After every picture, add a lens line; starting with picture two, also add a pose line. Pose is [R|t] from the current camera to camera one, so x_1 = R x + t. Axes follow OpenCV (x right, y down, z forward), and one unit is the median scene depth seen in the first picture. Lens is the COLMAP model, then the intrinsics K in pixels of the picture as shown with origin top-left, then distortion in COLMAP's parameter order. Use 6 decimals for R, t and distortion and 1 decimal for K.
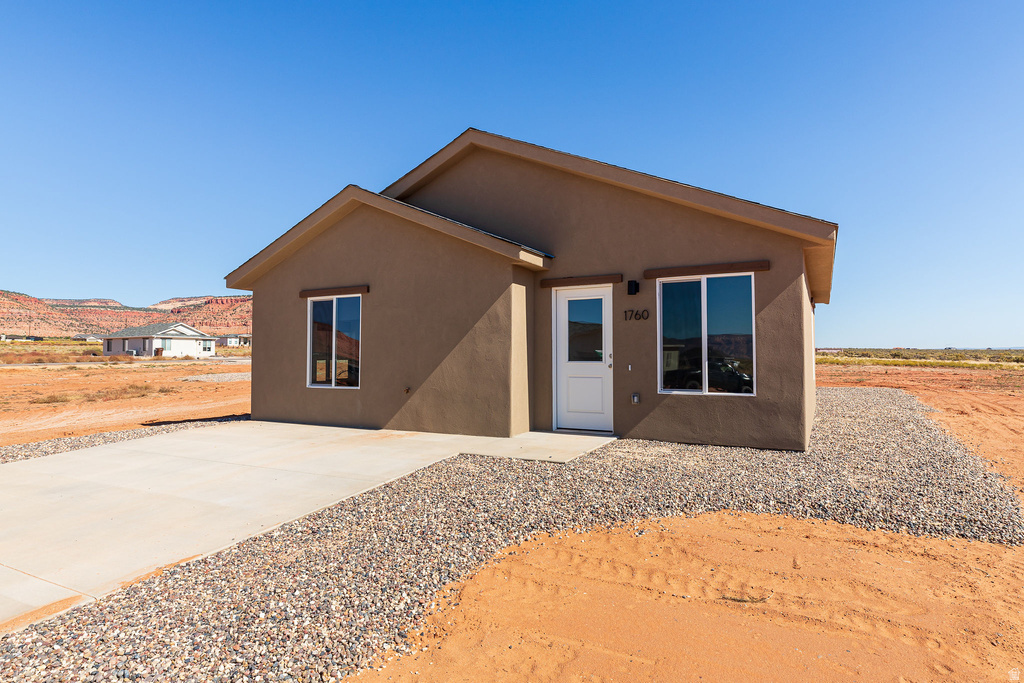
lens RADIAL K [[566.4, 0, 512.0], [0, 566.4, 341.5], [0, 0, 1]] dist [-0.001891, -0.000121]
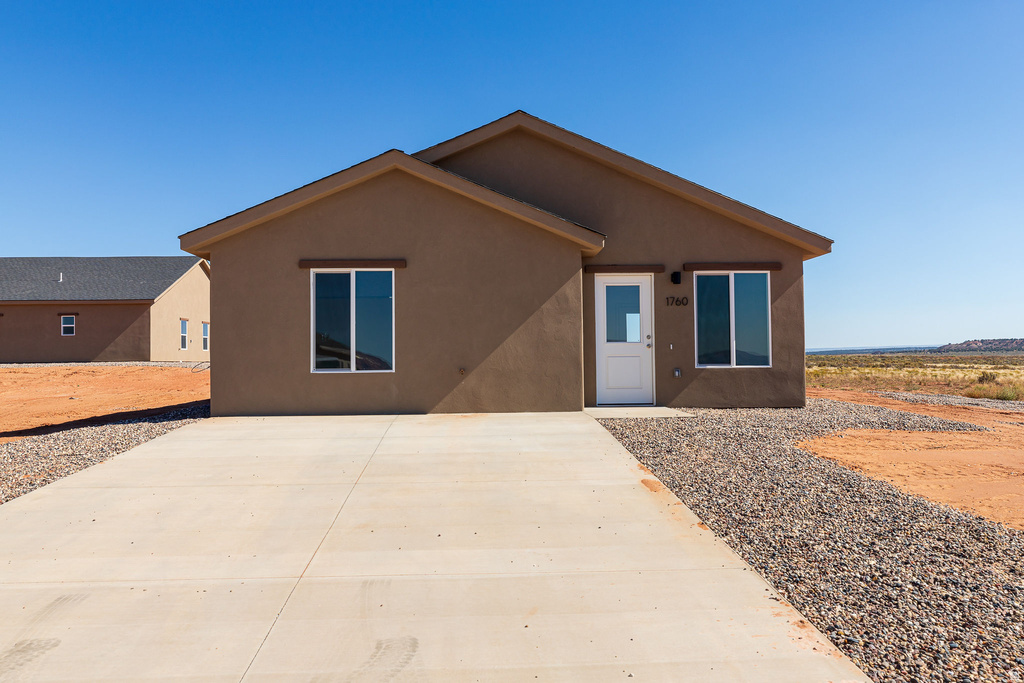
lens RADIAL K [[828.4, 0, 512.0], [0, 828.4, 341.5], [0, 0, 1]] dist [0.008160, 0.001197]
pose [[0.866190, 0.009659, 0.499622, -0.880187], [-0.008720, 0.999953, -0.004214, 0.043522], [-0.499640, -0.000706, 0.866233, -0.292357]]
